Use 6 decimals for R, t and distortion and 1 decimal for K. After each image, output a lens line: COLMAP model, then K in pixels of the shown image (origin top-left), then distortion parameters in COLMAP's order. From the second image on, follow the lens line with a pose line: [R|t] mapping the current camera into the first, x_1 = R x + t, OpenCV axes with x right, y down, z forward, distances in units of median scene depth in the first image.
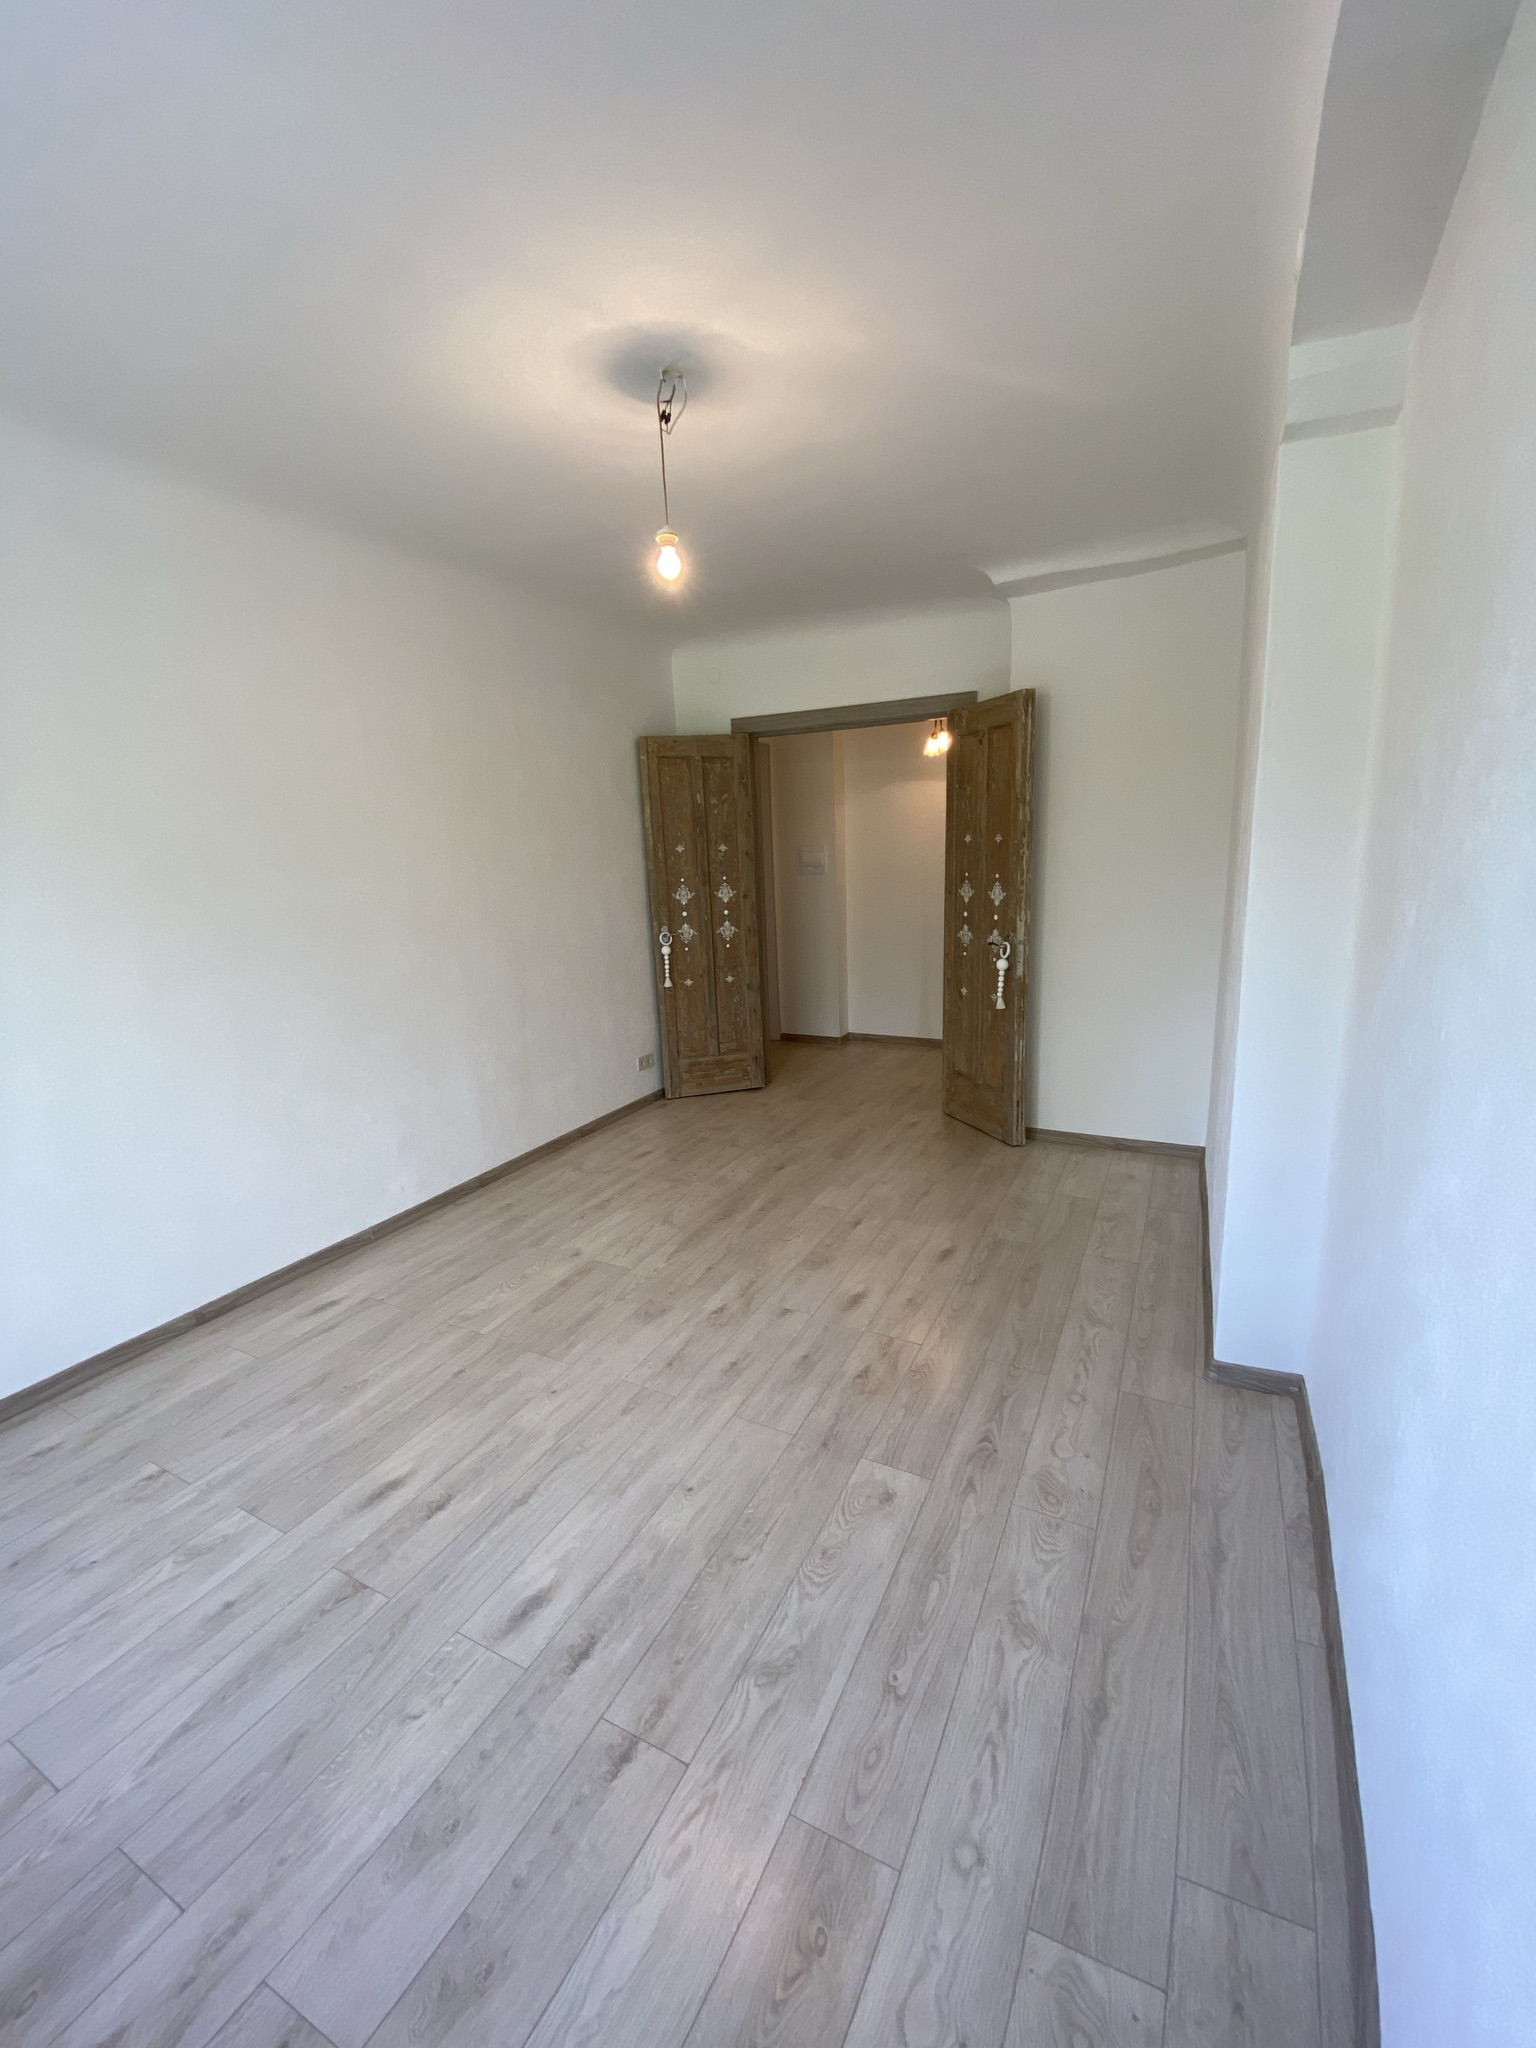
lens RADIAL K [[825.5, 0, 763.5], [0, 825.5, 1023.8], [0, 0, 1]] dist [0.016394, -0.018317]
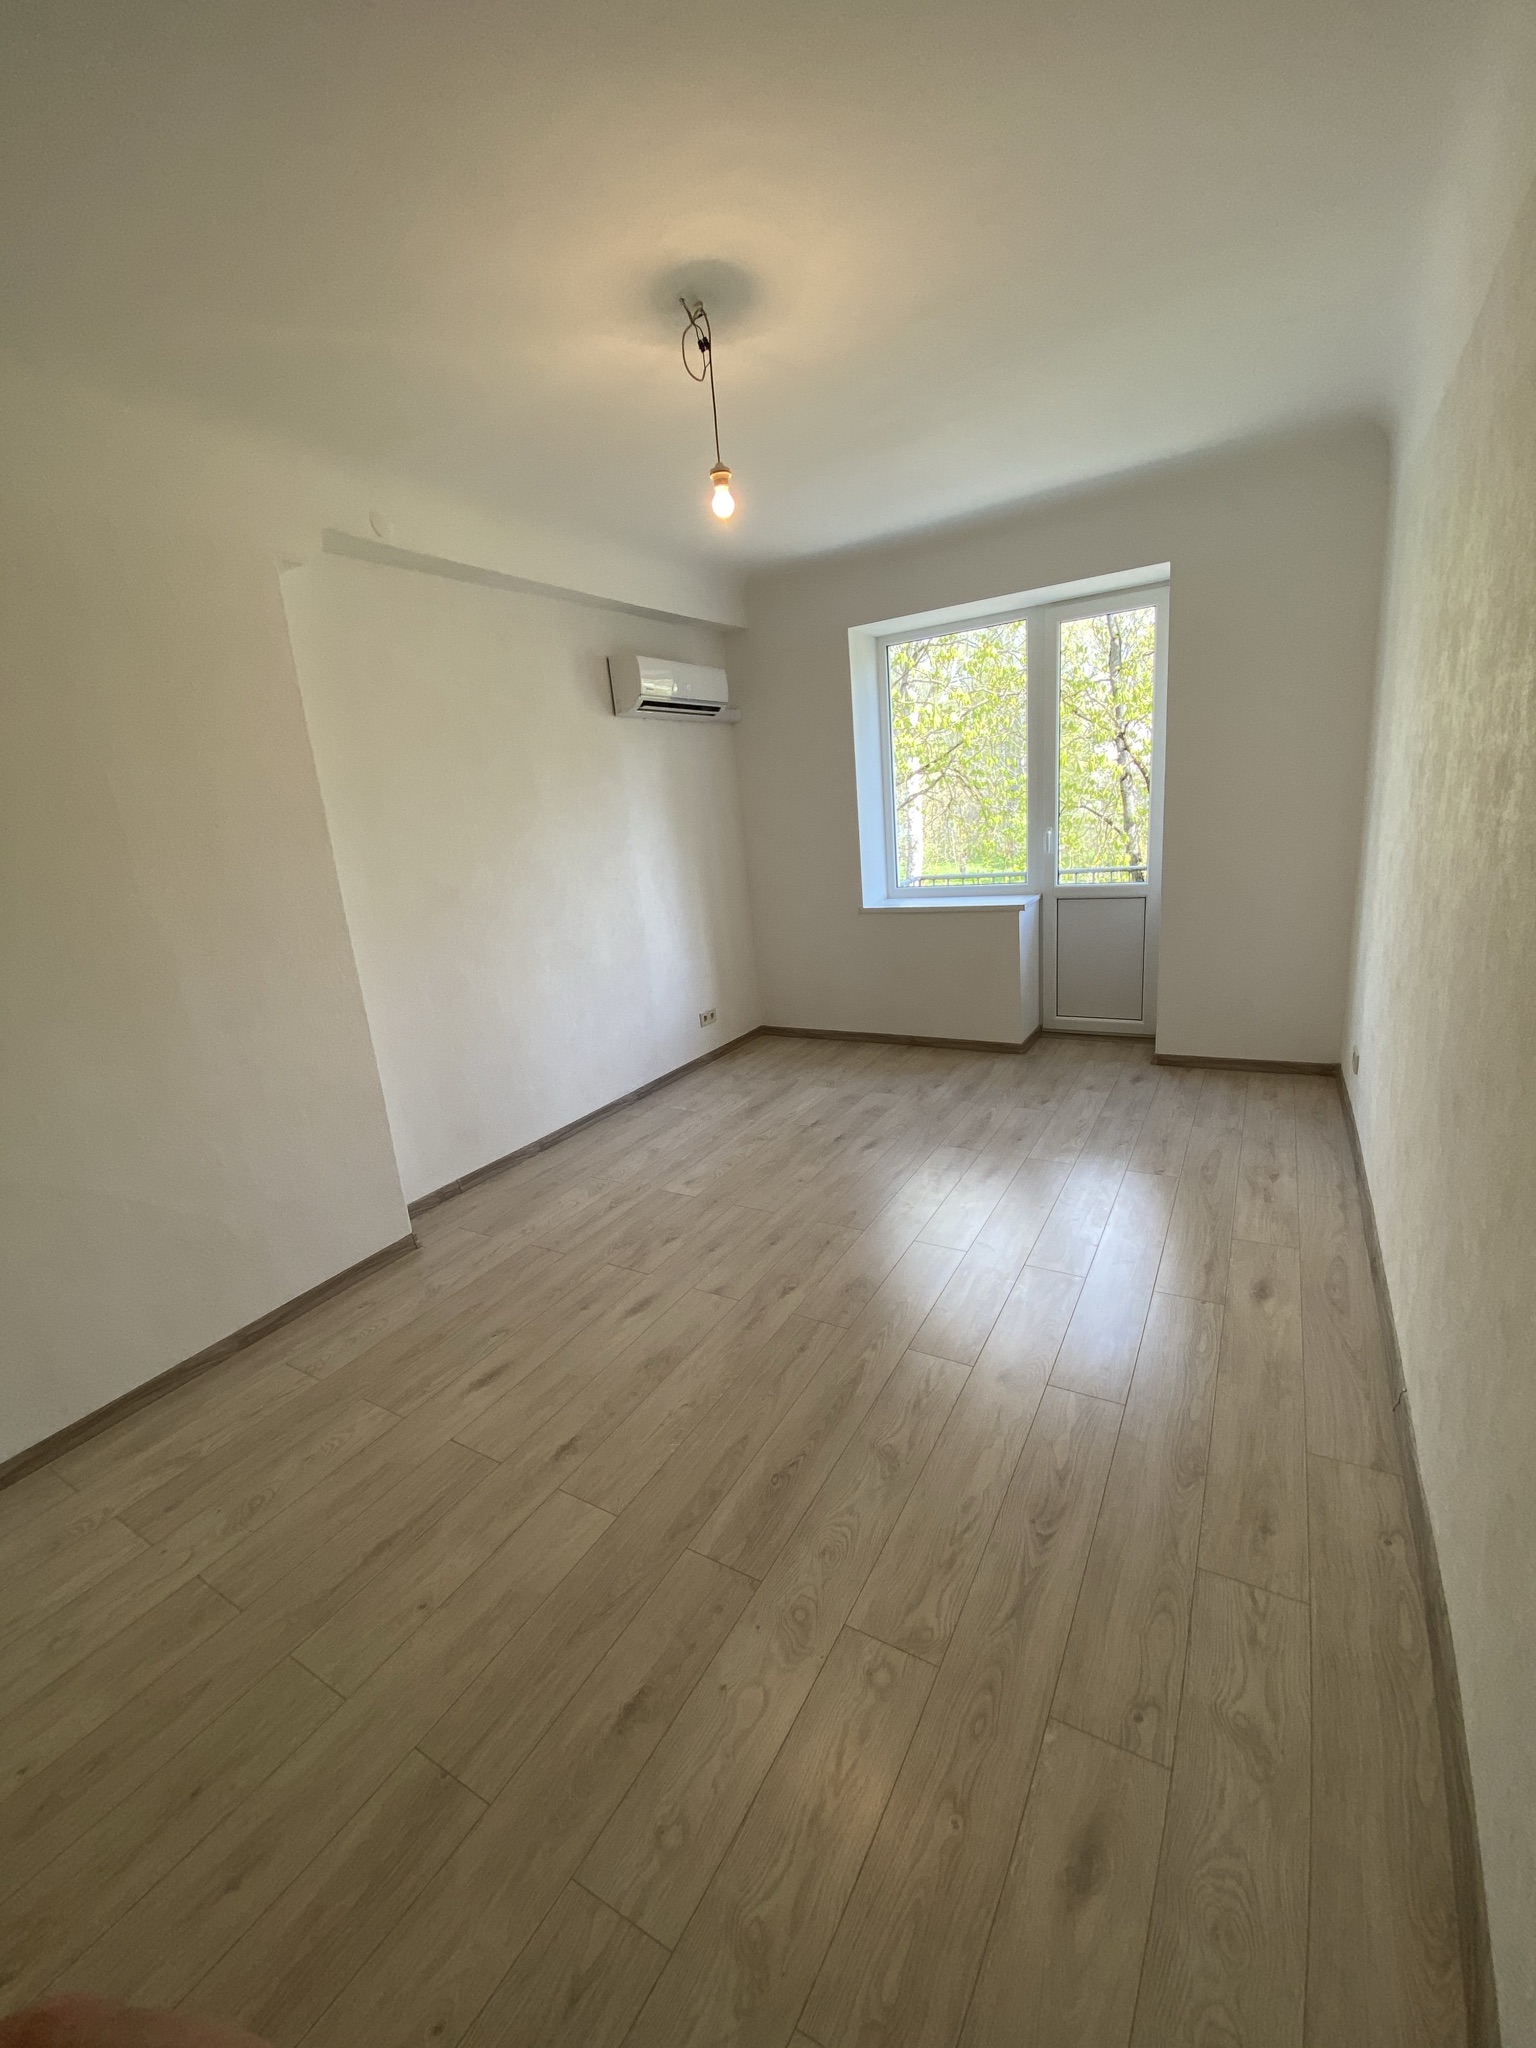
lens RADIAL K [[825.5, 0, 763.0], [0, 825.5, 1021.3], [0, 0, 1]] dist [0.016394, -0.018317]
pose [[-0.990465, 0.105468, 0.088631, -0.158158], [0.133915, 0.888100, 0.439710, -0.383372], [-0.032338, 0.447387, -0.893756, 1.898872]]
